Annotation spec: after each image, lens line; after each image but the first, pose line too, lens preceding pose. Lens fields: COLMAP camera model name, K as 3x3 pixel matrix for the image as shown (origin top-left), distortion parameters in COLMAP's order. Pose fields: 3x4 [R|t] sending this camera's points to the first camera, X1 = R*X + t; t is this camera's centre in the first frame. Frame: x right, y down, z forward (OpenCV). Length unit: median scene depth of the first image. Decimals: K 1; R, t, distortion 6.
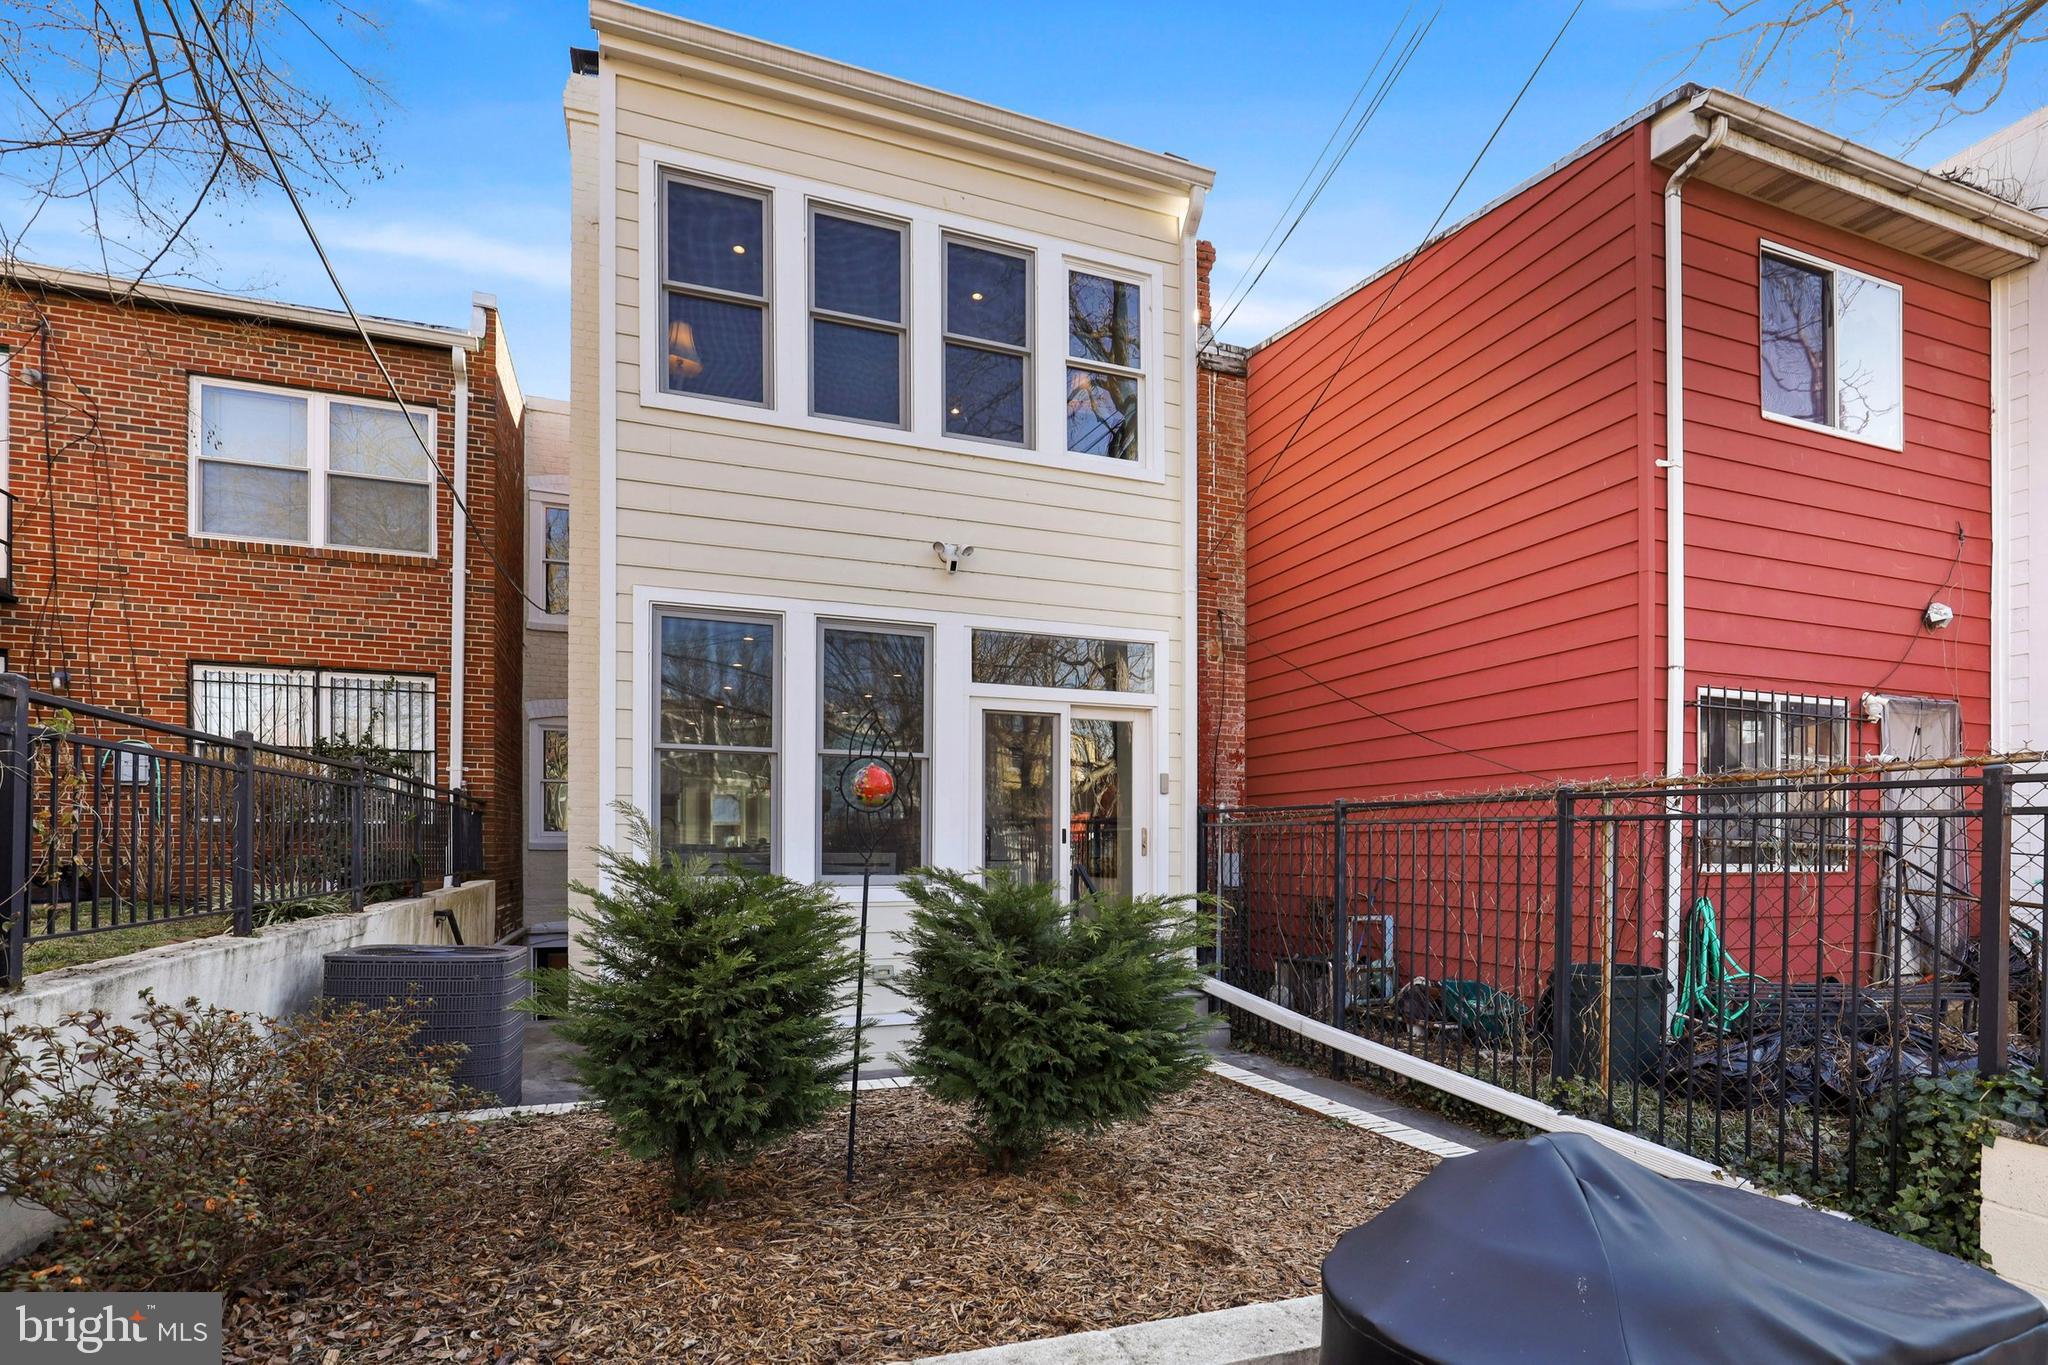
lens RADIAL K [[968.1, 0, 1025.8], [0, 968.1, 842.0], [0, 0, 1]] dist [-0.001685, -0.000292]
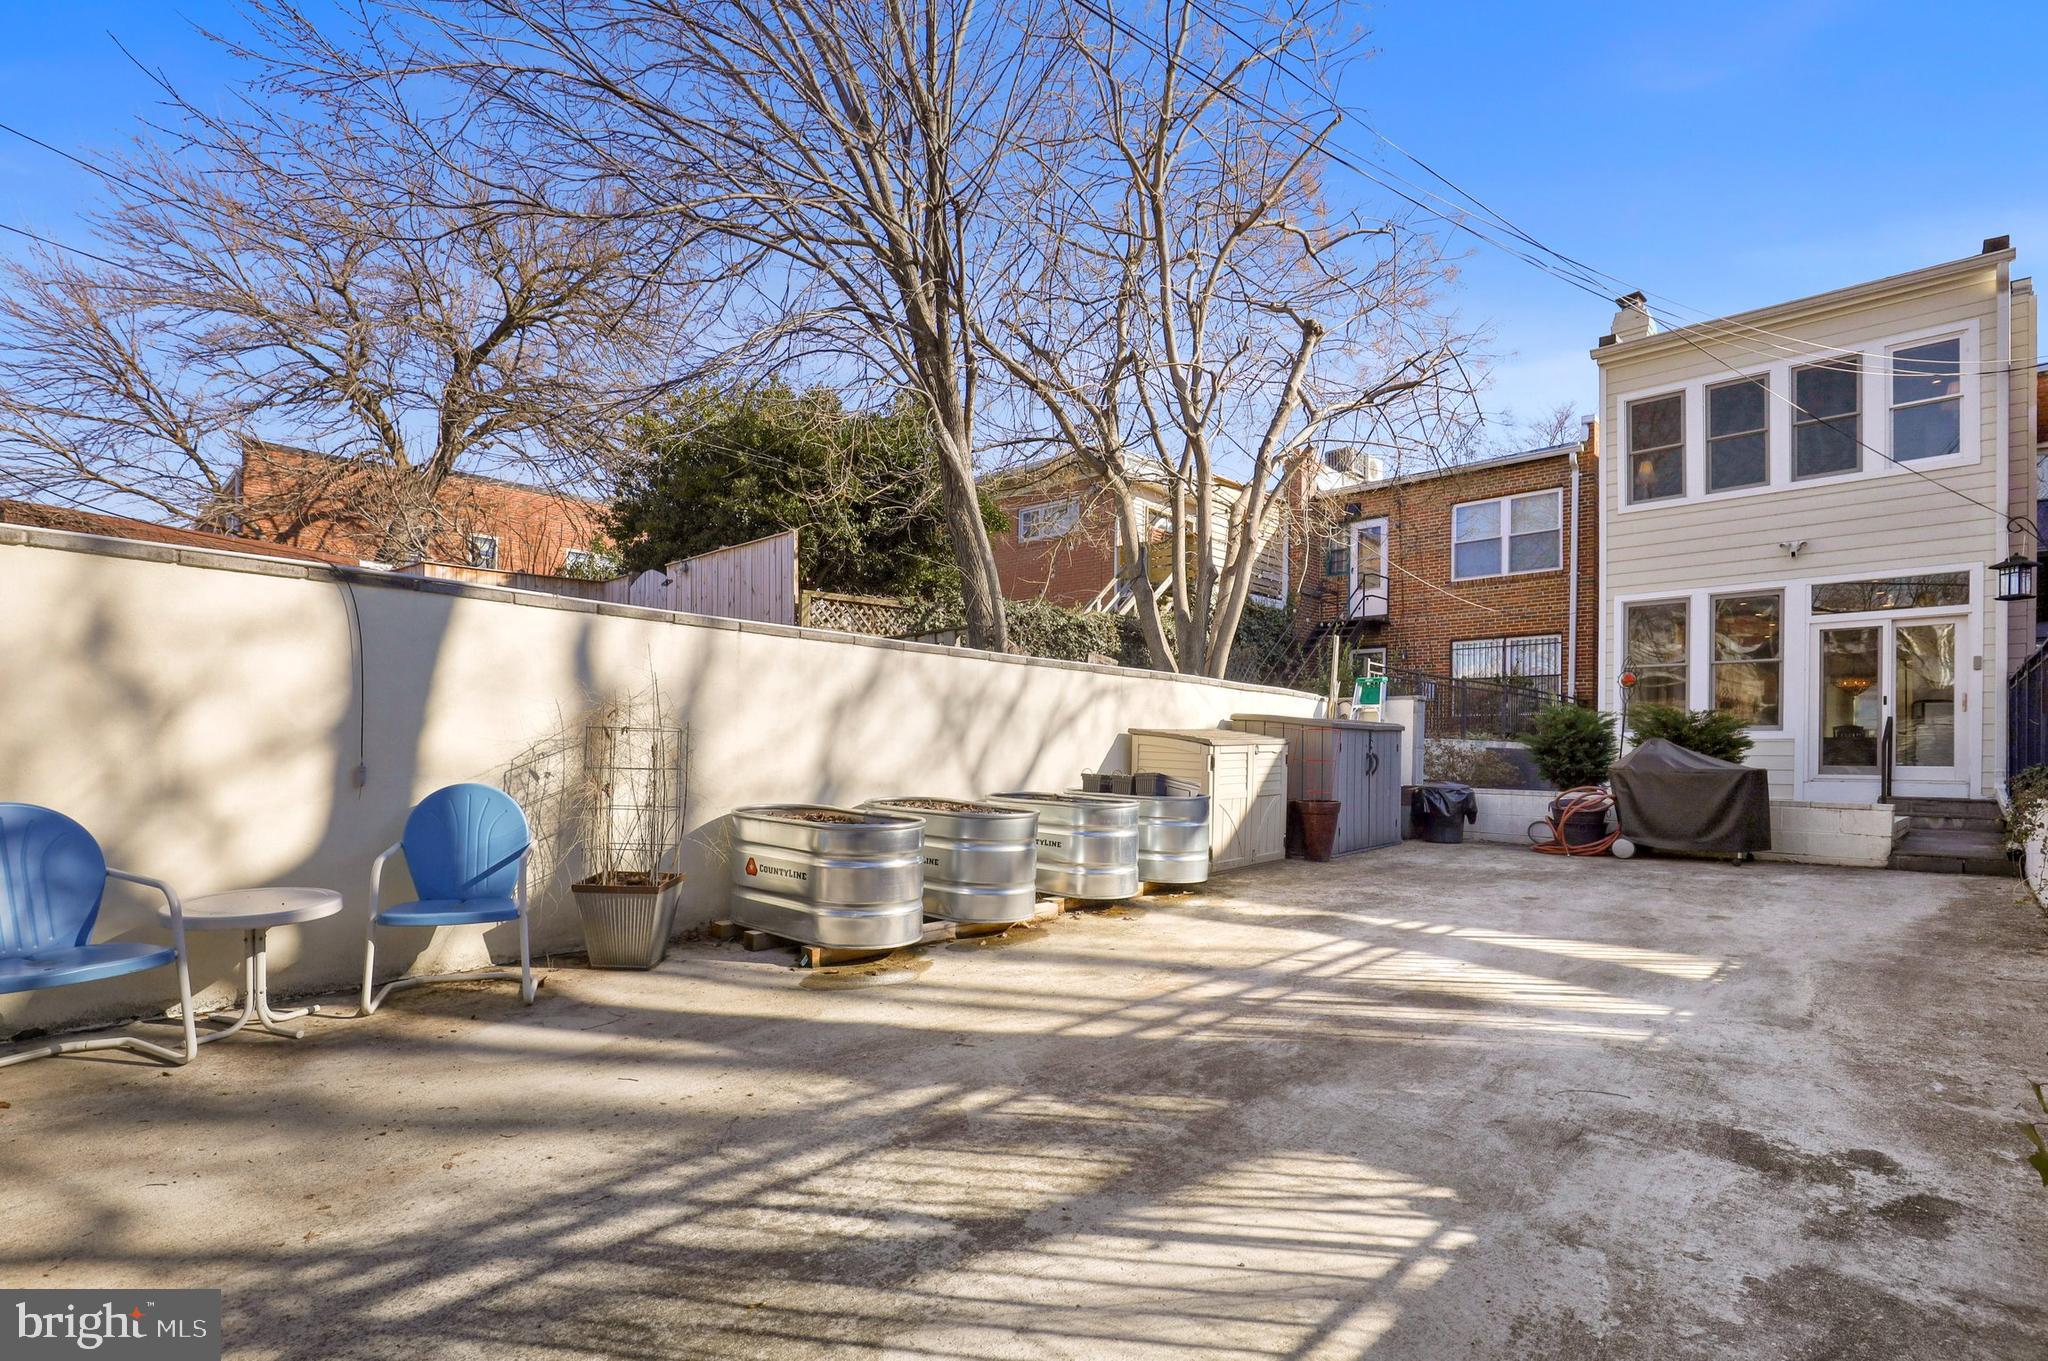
lens RADIAL K [[1015.9, 0, 1027.3], [0, 1015.9, 756.5], [0, 0, 1]] dist [-0.001656, -0.000025]
pose [[0.444697, -0.000624, -0.895681, 0.930530], [-0.005028, 0.999982, -0.003193, 0.102401], [0.895667, 0.005923, 0.444686, -1.068531]]
